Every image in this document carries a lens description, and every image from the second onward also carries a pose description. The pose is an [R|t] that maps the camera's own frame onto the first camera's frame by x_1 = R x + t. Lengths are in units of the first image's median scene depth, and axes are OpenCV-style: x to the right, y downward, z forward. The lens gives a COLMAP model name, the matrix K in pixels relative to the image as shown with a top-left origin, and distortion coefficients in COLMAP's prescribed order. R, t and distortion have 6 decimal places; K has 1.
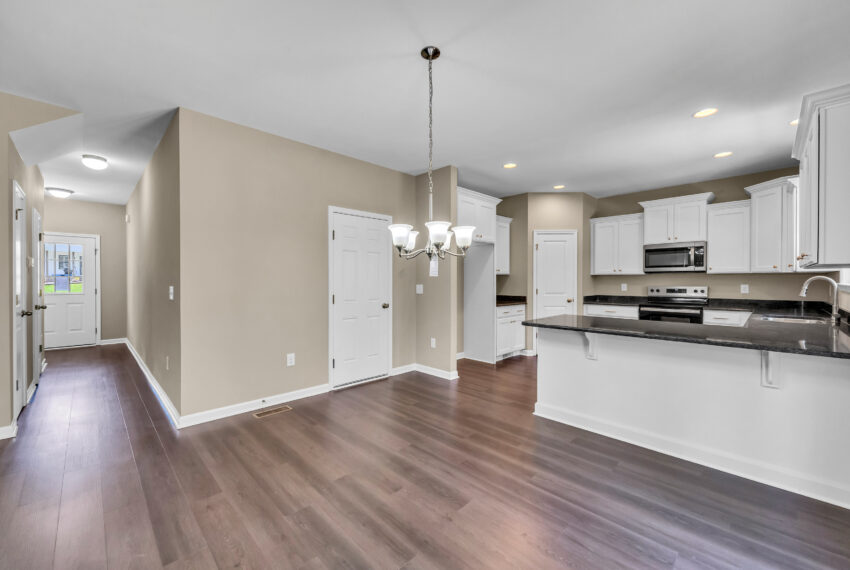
lens RADIAL K [[346.3, 0, 422.1], [0, 346.3, 282.3], [0, 0, 1]] dist [-0.007367, 0.000001]
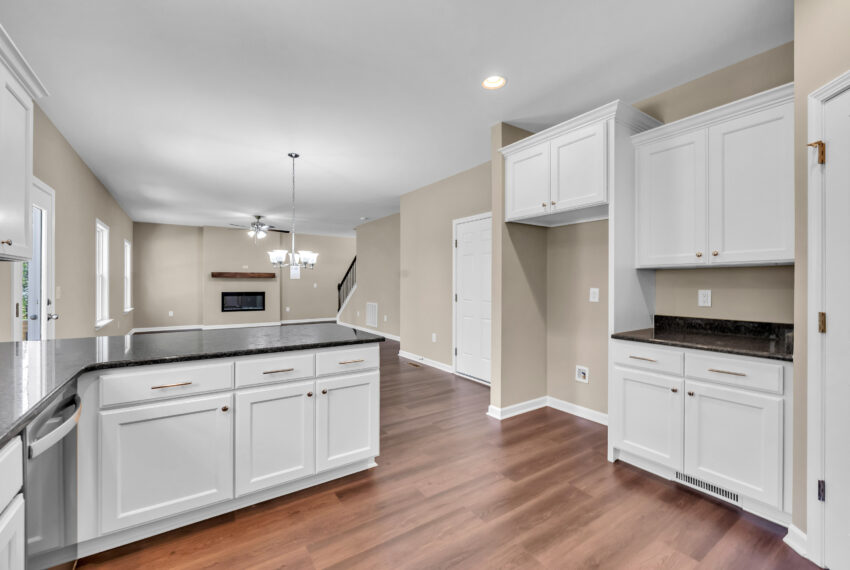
lens RADIAL K [[346.3, 0, 419.0], [0, 346.3, 281.3], [0, 0, 1]] dist [-0.007367, 0.000001]
pose [[-0.177942, -0.004360, -0.984031, 0.705009], [-0.008175, 0.999962, -0.002952, -0.001462], [0.984007, 0.007519, -0.177971, 0.821235]]
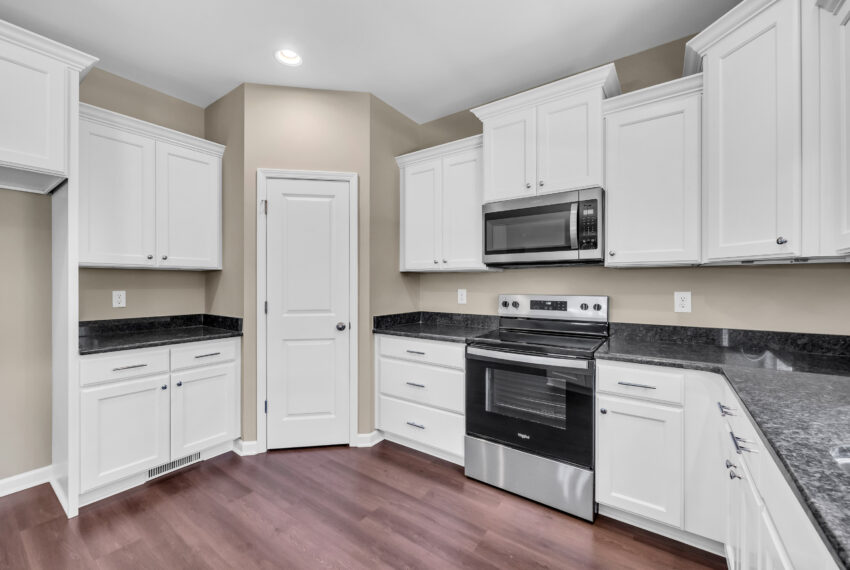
lens RADIAL K [[346.3, 0, 423.0], [0, 346.3, 282.7], [0, 0, 1]] dist [-0.007367, 0.000001]
pose [[0.983526, 0.001969, 0.180757, 0.495087], [-0.000209, 0.999952, -0.009753, -0.000921], [-0.180767, 0.009555, 0.983479, 0.582335]]
